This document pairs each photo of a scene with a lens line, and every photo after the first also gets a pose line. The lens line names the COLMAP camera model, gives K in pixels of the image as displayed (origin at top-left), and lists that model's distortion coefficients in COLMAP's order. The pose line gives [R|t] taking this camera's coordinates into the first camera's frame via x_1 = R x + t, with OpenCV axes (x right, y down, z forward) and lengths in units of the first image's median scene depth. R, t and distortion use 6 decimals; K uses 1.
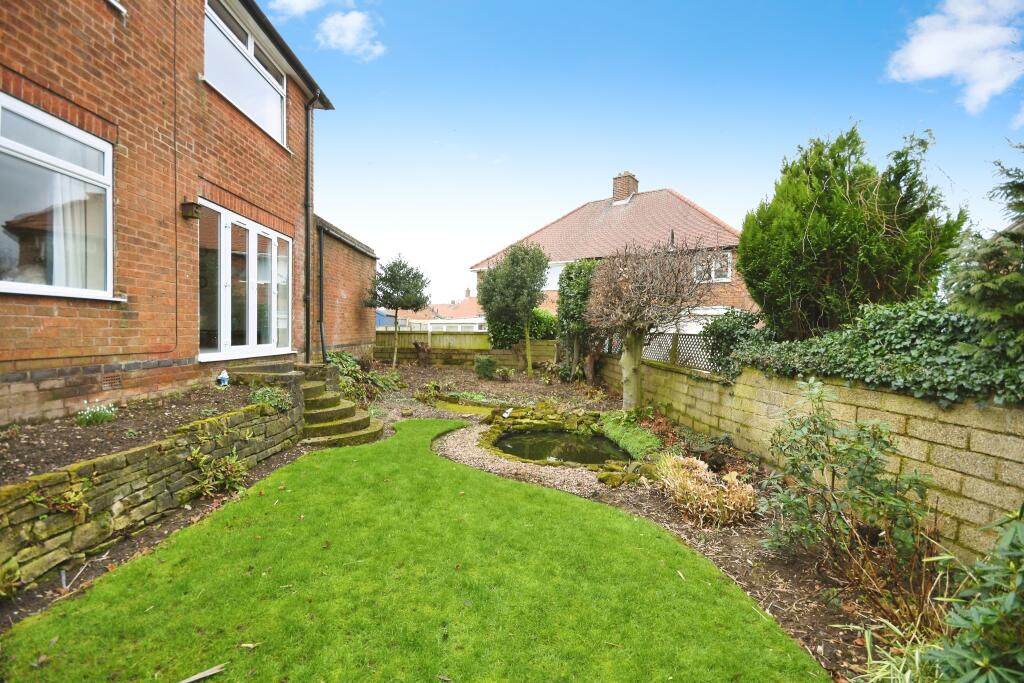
lens RADIAL K [[457.5, 0, 511.3], [0, 457.5, 331.7], [0, 0, 1]] dist [0.018932, -0.015491]
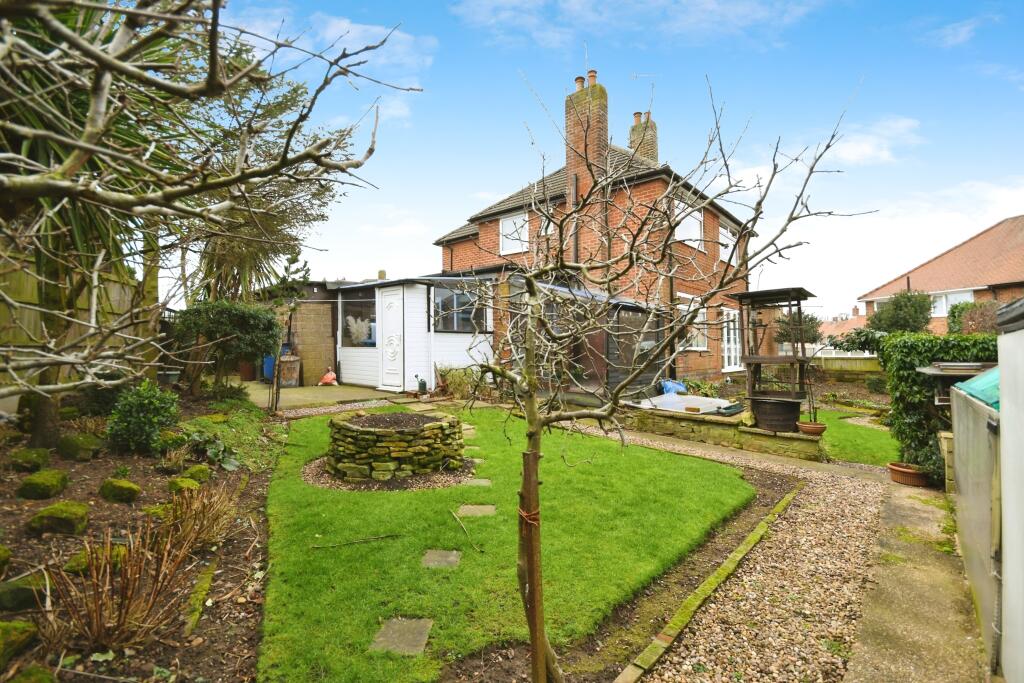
lens RADIAL K [[457.5, 0, 511.3], [0, 457.5, 331.7], [0, 0, 1]] dist [0.018932, -0.015491]
pose [[0.739167, -0.041967, -0.672213, 0.066428], [0.010693, 0.998662, -0.050589, -0.018982], [0.673437, 0.030205, 0.738627, -0.716516]]
